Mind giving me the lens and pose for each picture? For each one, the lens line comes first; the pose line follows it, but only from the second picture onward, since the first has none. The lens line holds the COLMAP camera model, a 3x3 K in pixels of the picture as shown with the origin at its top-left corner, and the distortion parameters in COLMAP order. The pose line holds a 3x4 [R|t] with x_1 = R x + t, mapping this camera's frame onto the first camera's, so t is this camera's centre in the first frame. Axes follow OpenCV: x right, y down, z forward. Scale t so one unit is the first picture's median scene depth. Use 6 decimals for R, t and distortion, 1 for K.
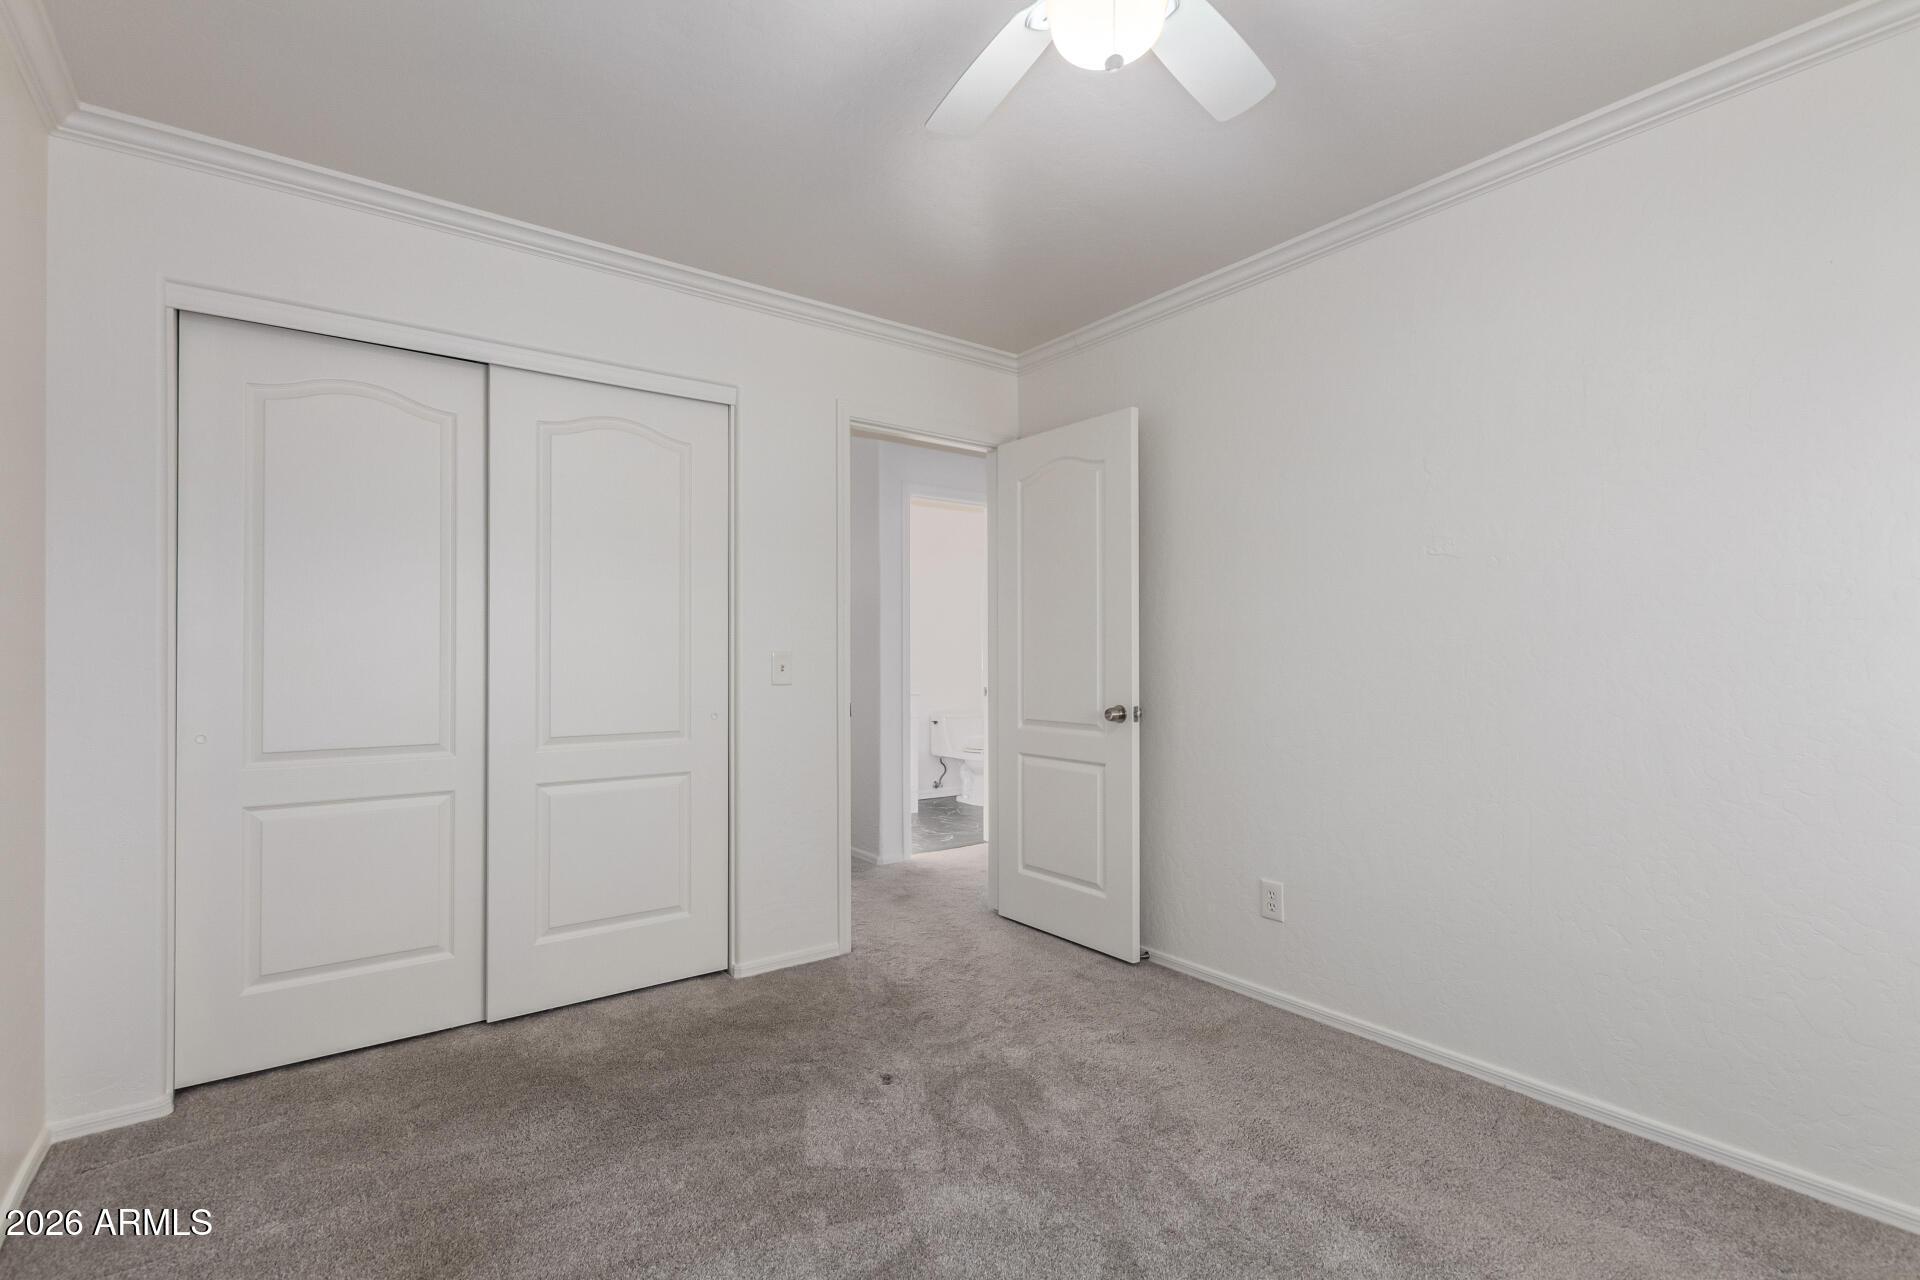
lens RADIAL K [[883.8, 0, 945.8], [0, 883.8, 641.6], [0, 0, 1]] dist [-0.005897, -0.000564]
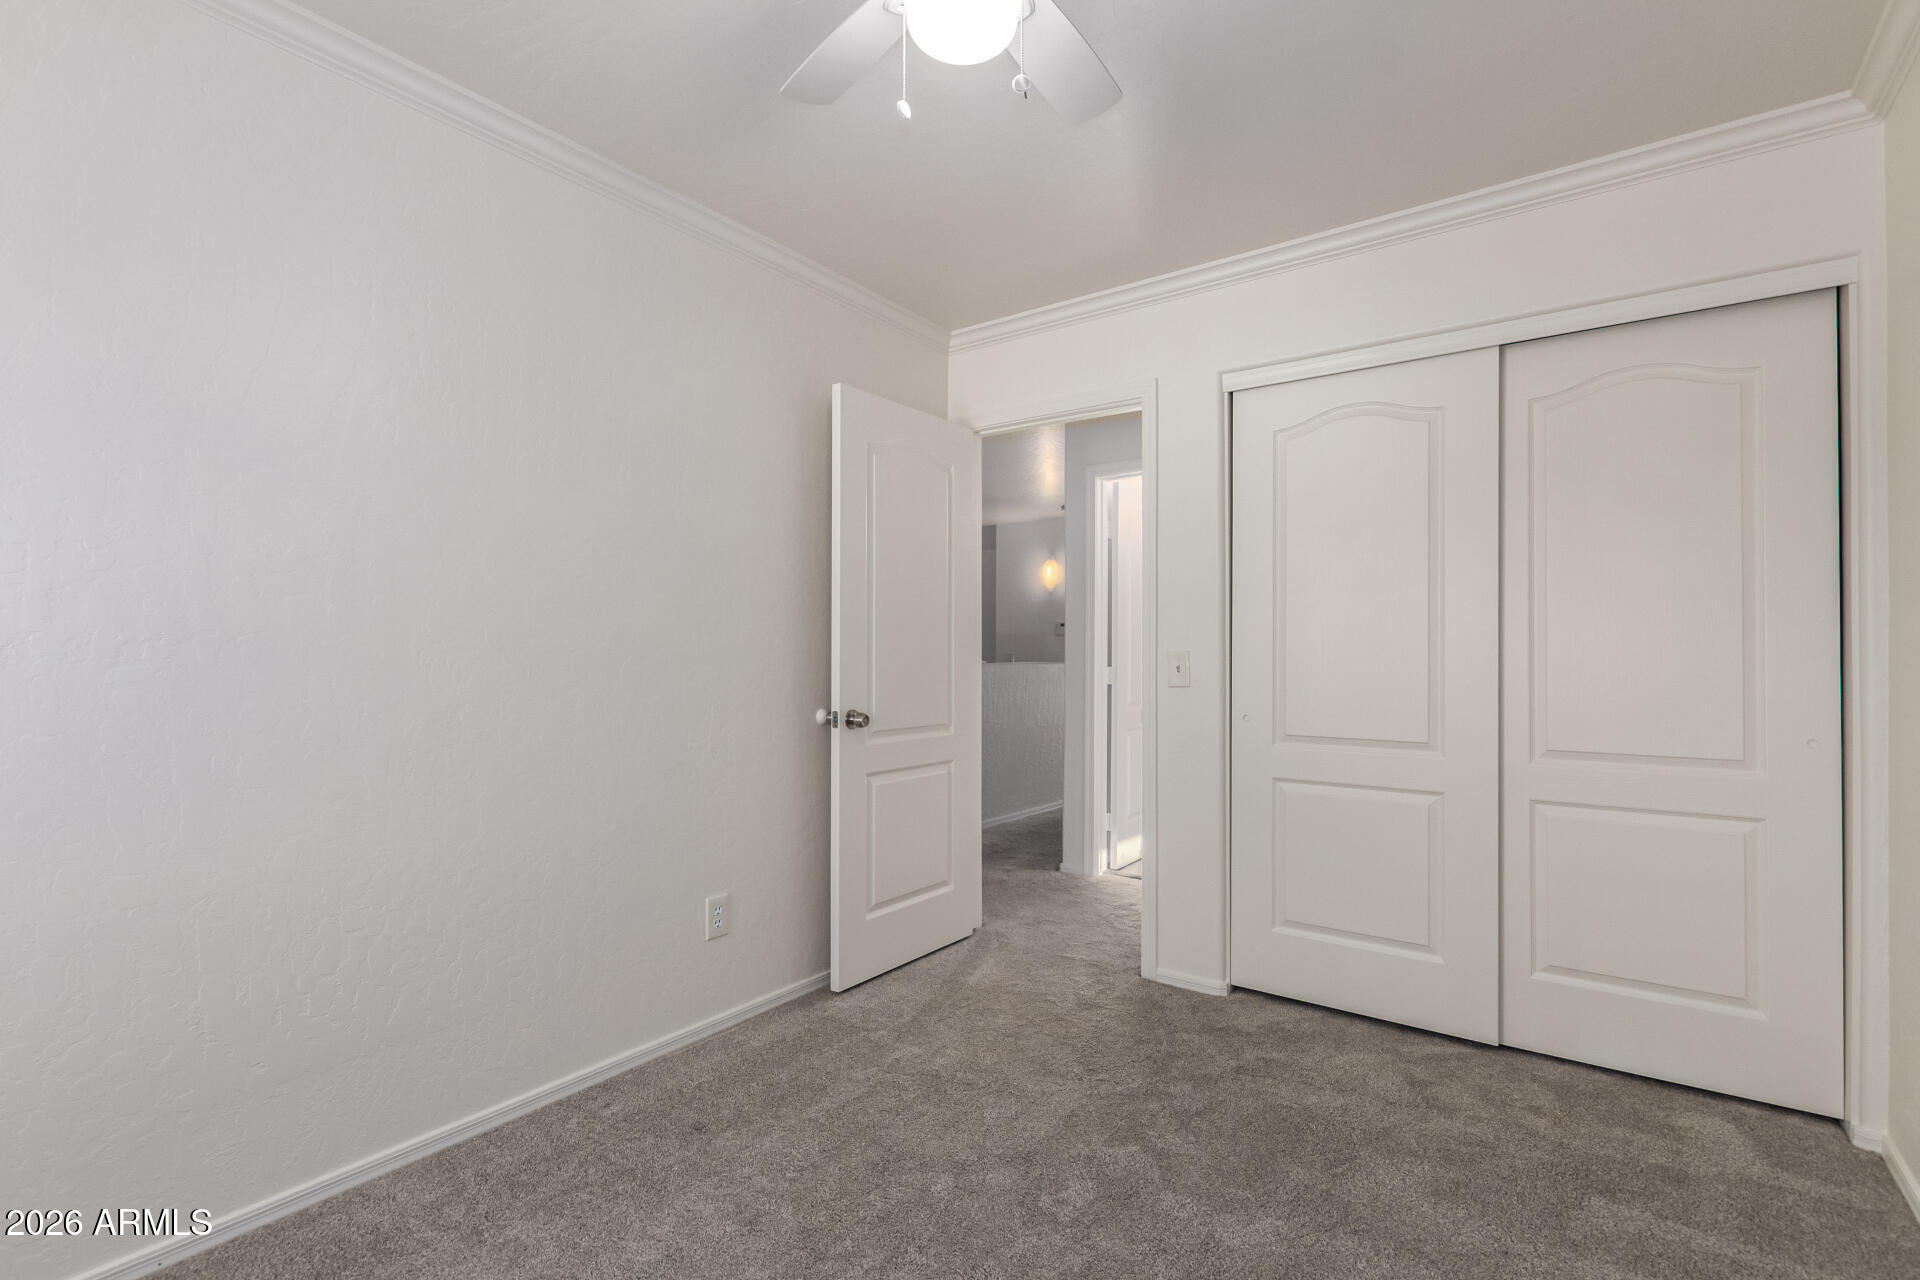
lens RADIAL K [[883.8, 0, 951.8], [0, 883.8, 644.0], [0, 0, 1]] dist [-0.005897, -0.000564]
pose [[0.287251, -0.013681, -0.957758, 0.272654], [0.013551, 0.999856, -0.010218, 0.005038], [0.957759, -0.010043, 0.287395, 0.213636]]
